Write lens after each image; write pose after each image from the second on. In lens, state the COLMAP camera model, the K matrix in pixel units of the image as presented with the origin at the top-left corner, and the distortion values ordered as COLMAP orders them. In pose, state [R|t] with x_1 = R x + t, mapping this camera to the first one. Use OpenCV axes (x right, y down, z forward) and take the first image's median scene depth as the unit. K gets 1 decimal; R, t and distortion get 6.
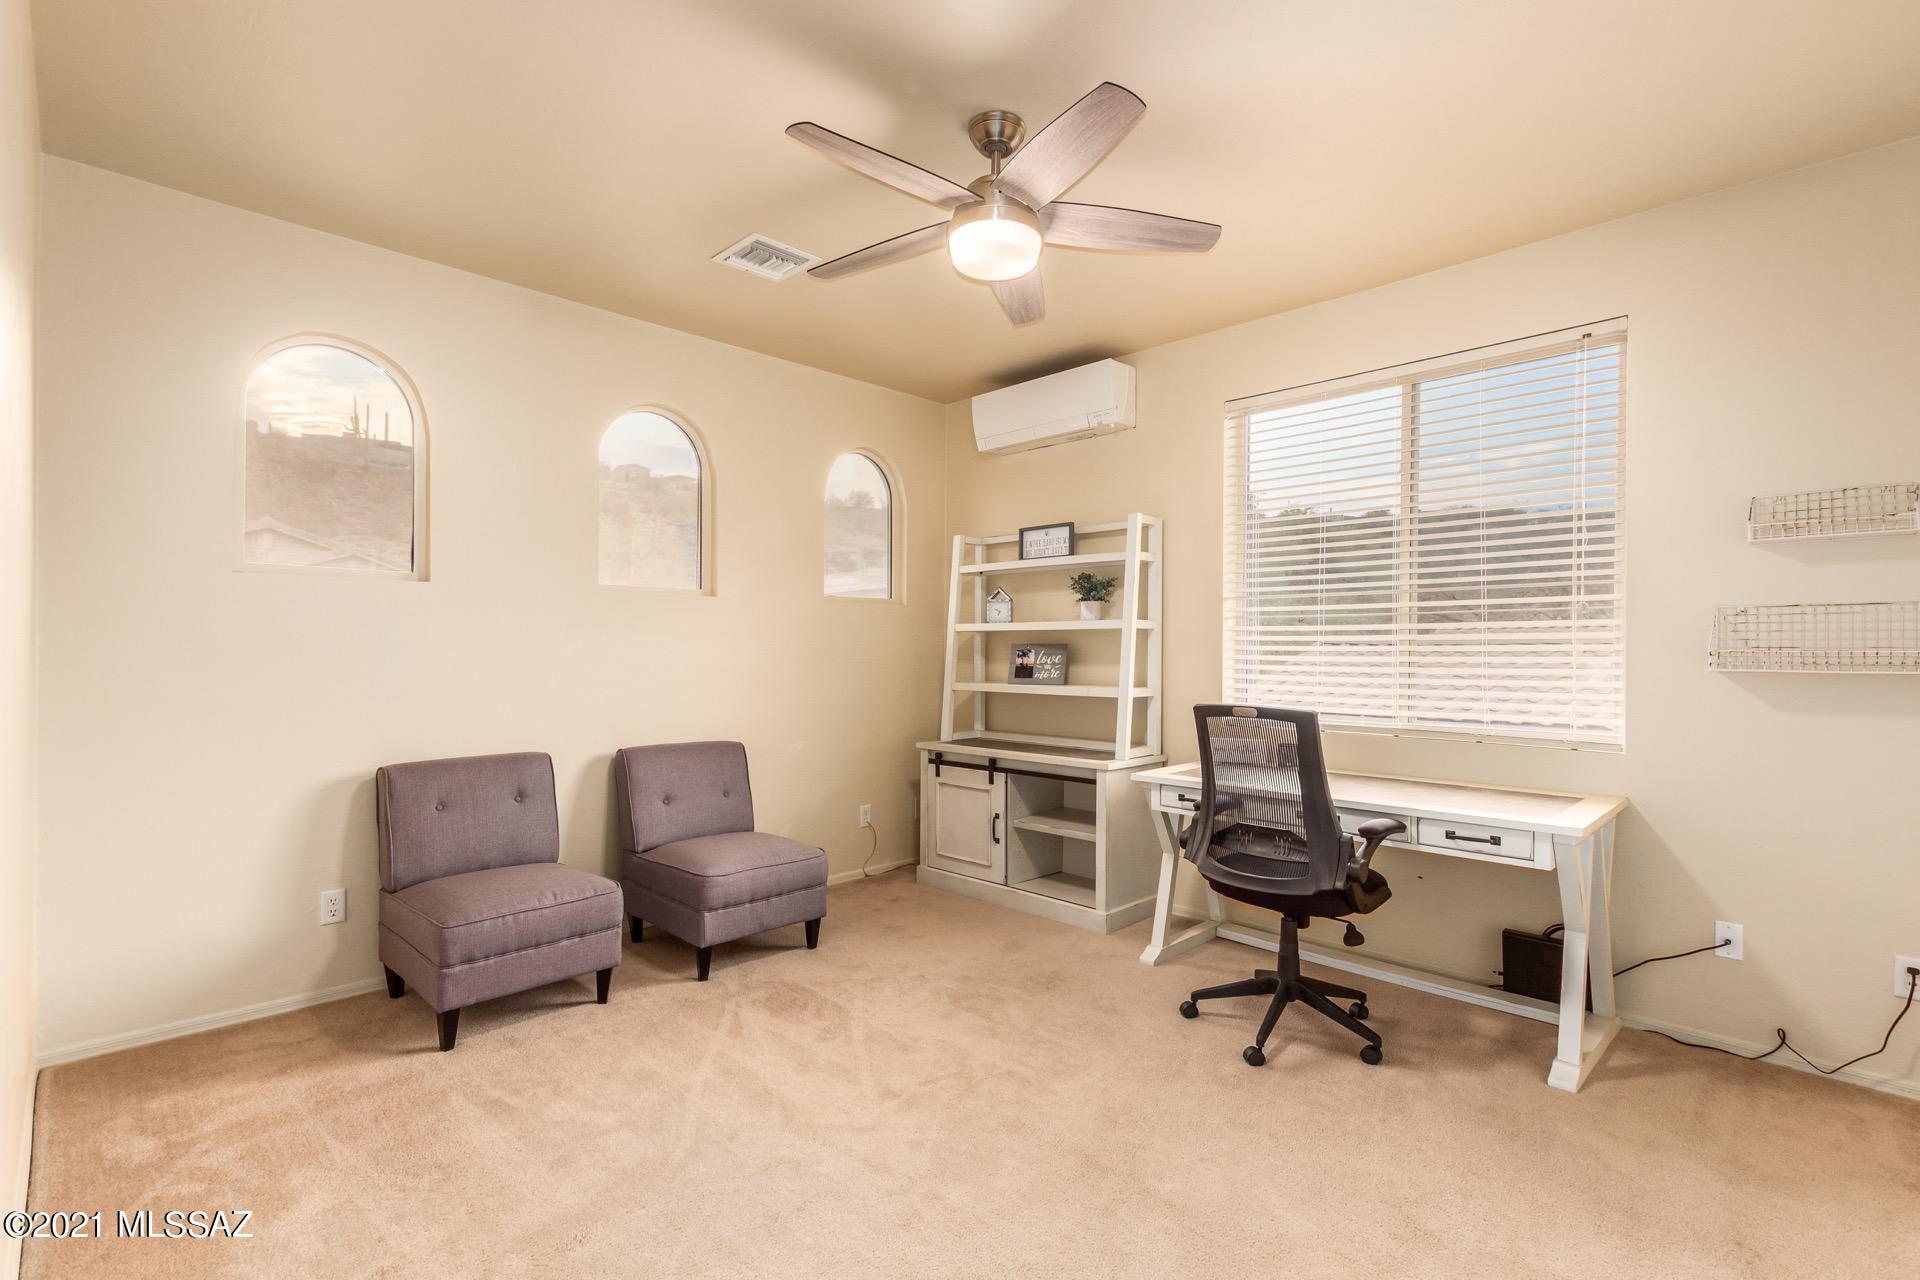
lens RADIAL K [[892.2, 0, 965.4], [0, 892.2, 652.6], [0, 0, 1]] dist [0.002116, -0.000824]
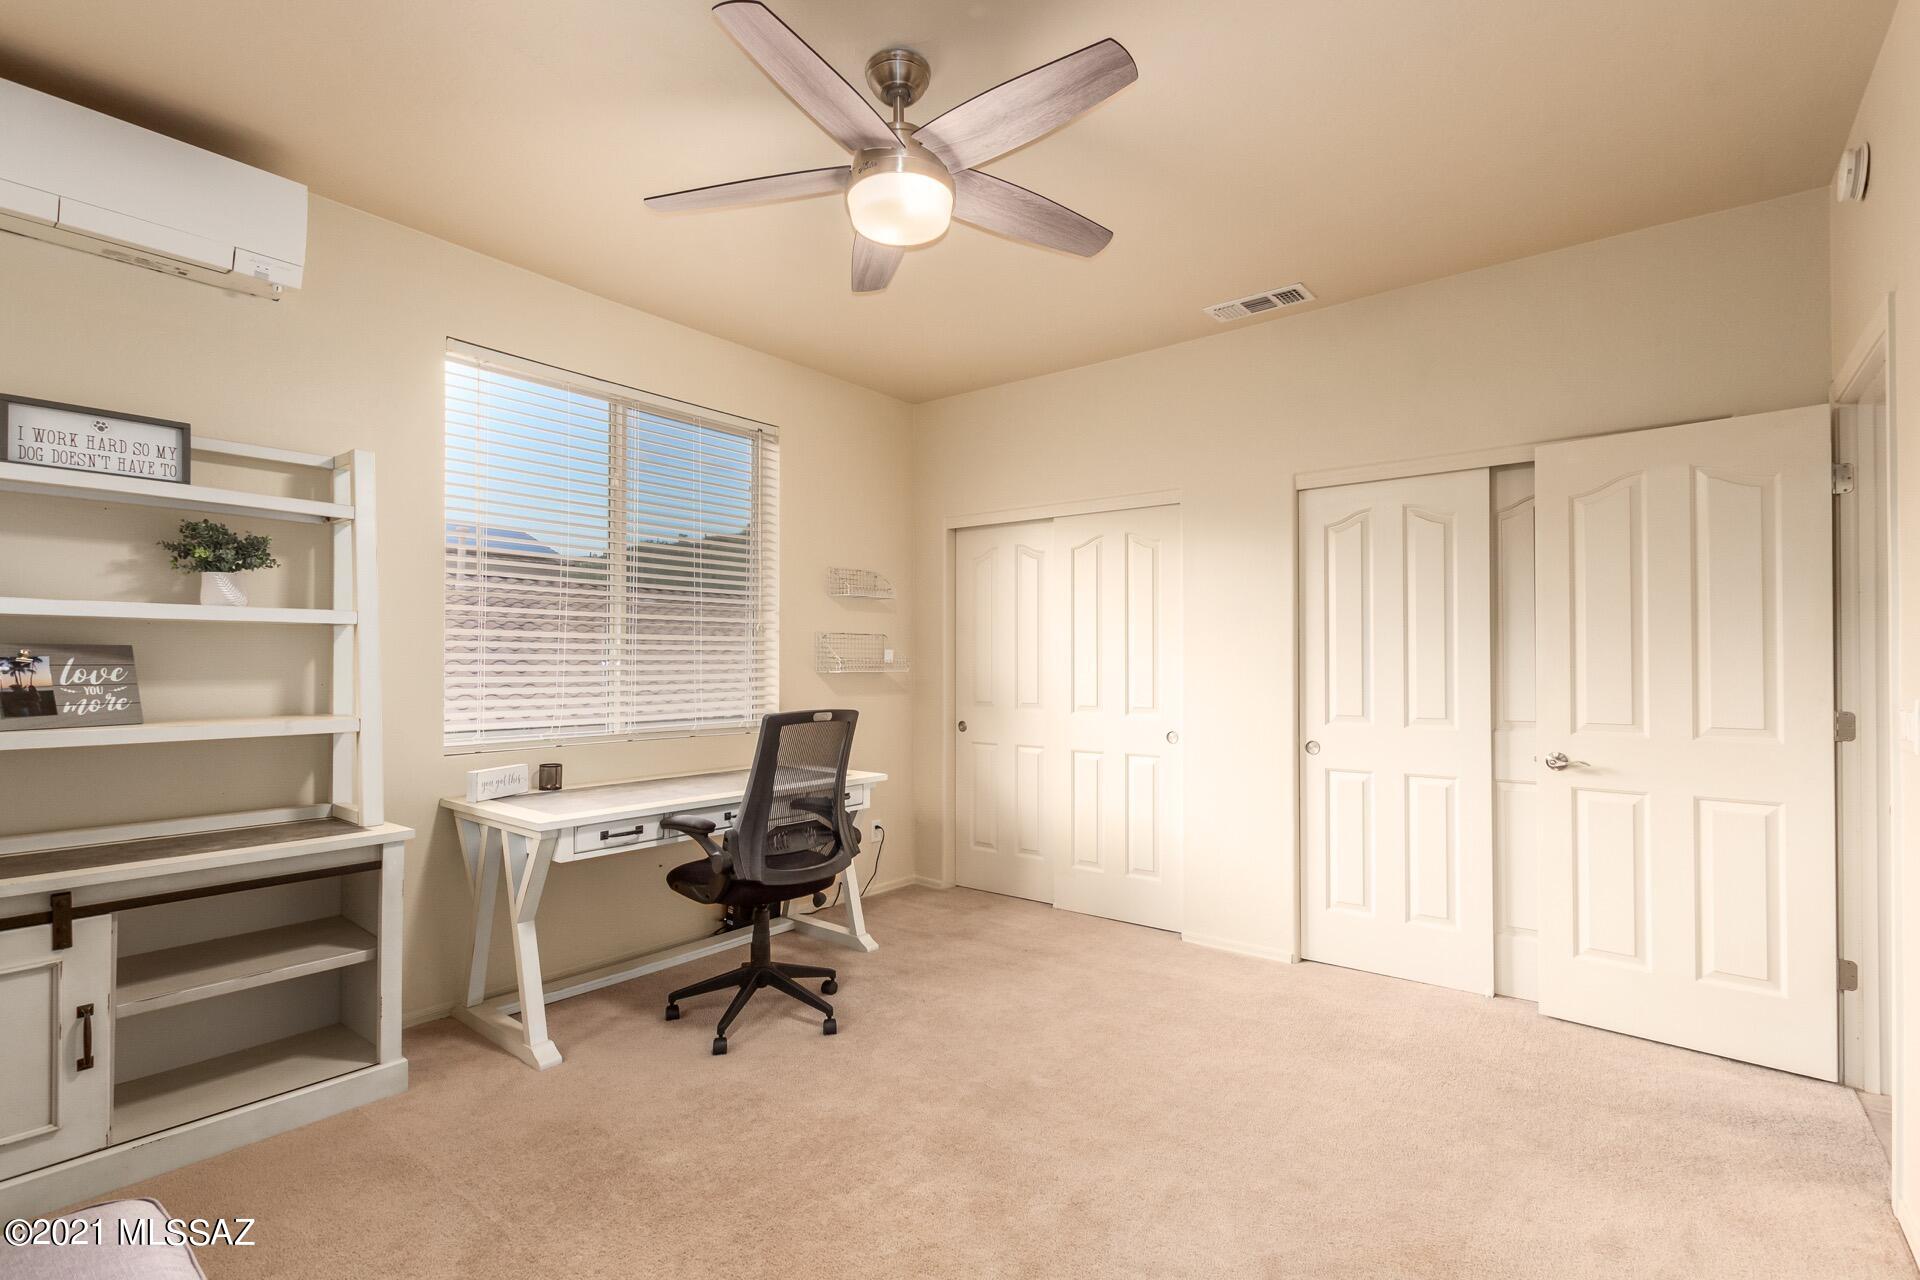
lens RADIAL K [[892.2, 0, 964.3], [0, 892.2, 644.9], [0, 0, 1]] dist [0.002116, -0.000824]
pose [[-0.133002, 0.013197, 0.991028, -0.494352], [-0.004461, 0.999893, -0.013913, -0.005161], [-0.991106, -0.006271, -0.132929, 0.606293]]
